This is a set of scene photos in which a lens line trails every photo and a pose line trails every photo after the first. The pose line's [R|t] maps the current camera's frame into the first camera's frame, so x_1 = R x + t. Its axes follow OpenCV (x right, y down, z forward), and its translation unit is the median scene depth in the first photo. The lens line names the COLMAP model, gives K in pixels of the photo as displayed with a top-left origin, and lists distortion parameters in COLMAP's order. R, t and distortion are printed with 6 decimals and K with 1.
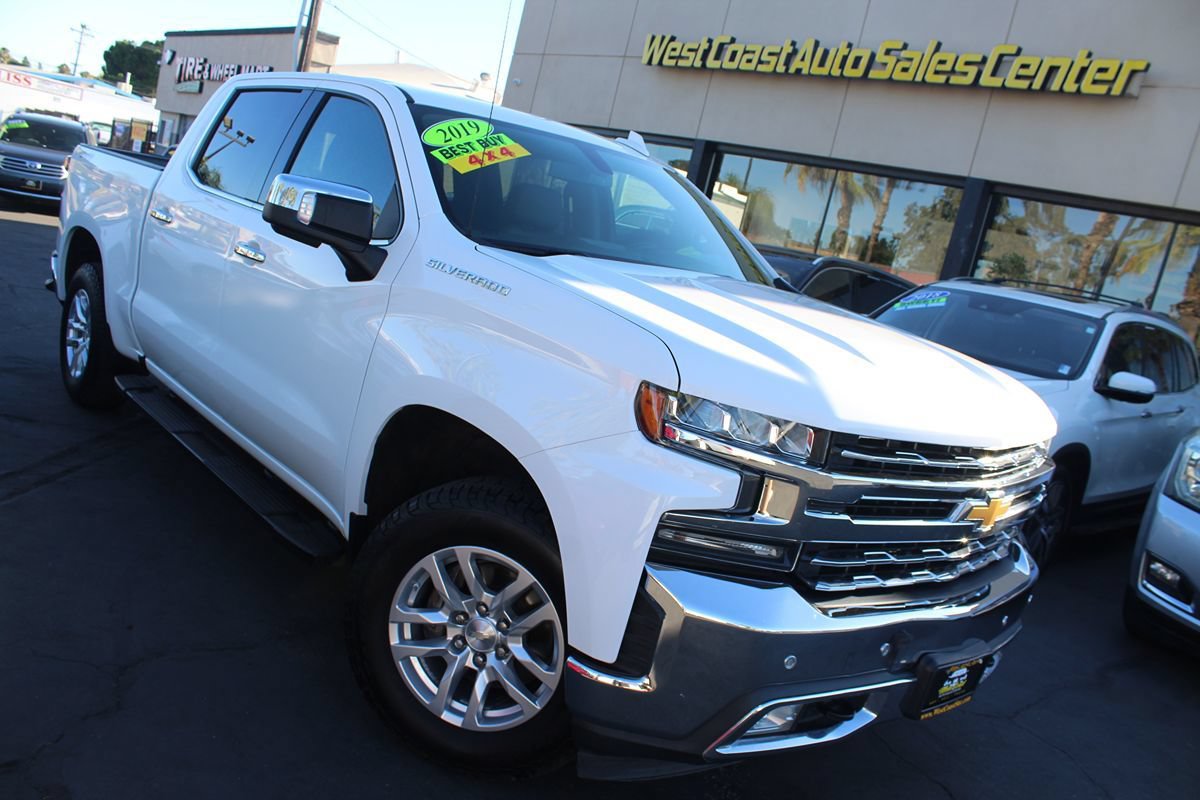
lens RADIAL K [[969.1, 0, 630.4], [0, 969.1, 435.0], [0, 0, 1]] dist [-0.146689, 0.113272]
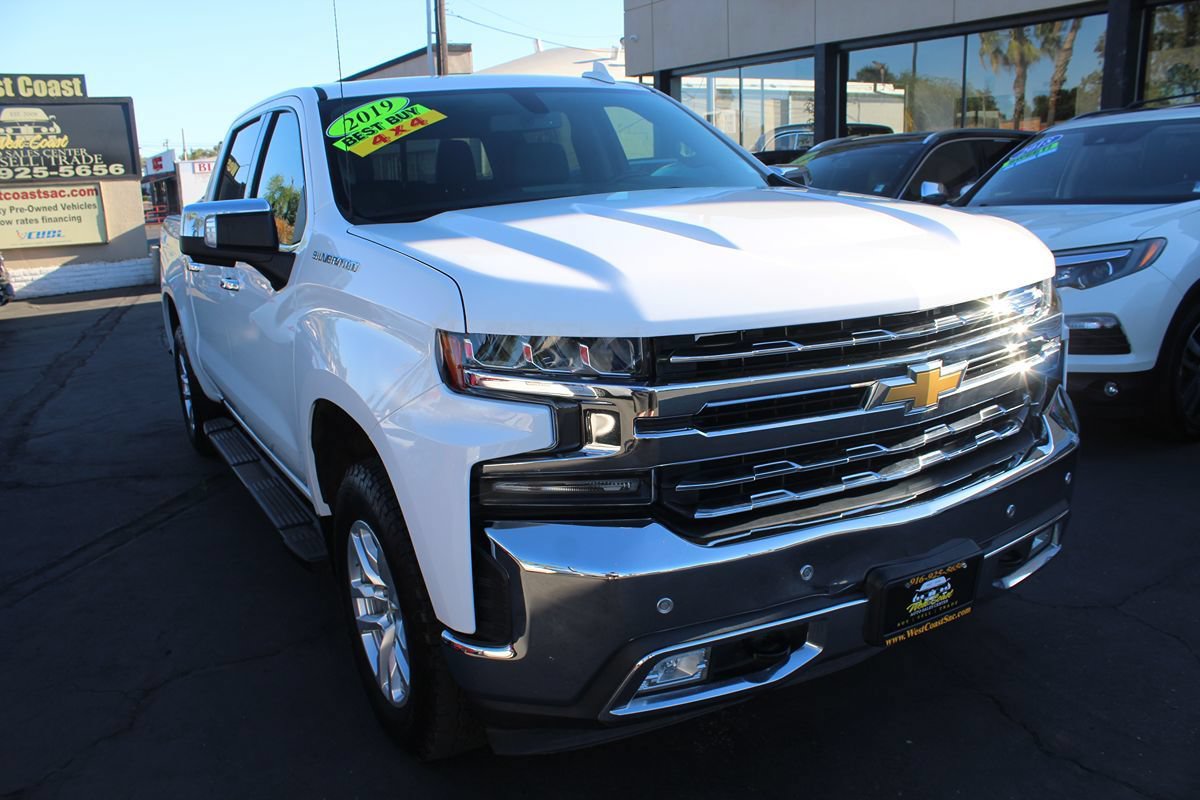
lens RADIAL K [[969.6, 0, 609.7], [0, 969.6, 423.9], [0, 0, 1]] dist [-0.109055, 0.092145]
pose [[0.944633, -0.195279, -0.263693, 0.271121], [0.204674, 0.978795, 0.008358, 0.039308], [0.256469, -0.061867, 0.964570, 0.099116]]
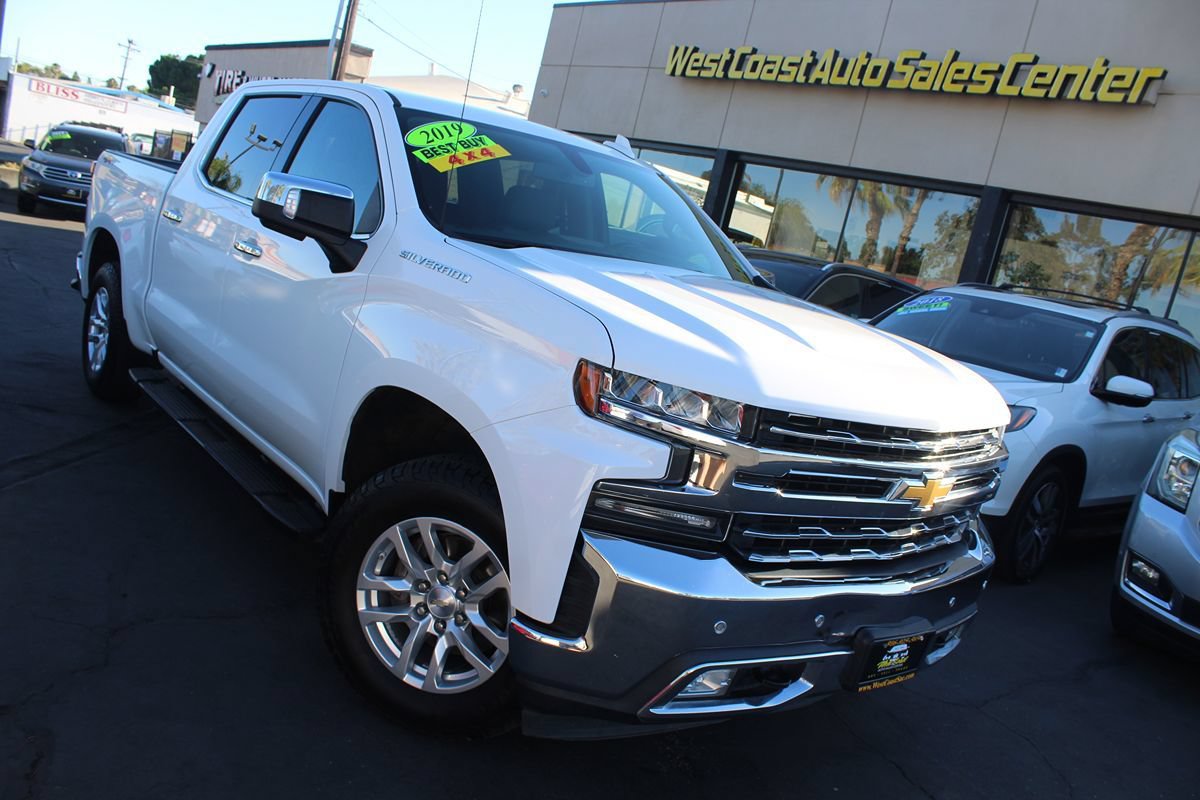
lens RADIAL K [[969.1, 0, 625.2], [0, 969.1, 437.5], [0, 0, 1]] dist [-0.146689, 0.113272]
pose [[0.999179, 0.010040, -0.039247, 0.071896], [-0.010407, 0.999904, -0.009163, 0.027767], [0.039151, 0.009563, 0.999188, -0.044589]]
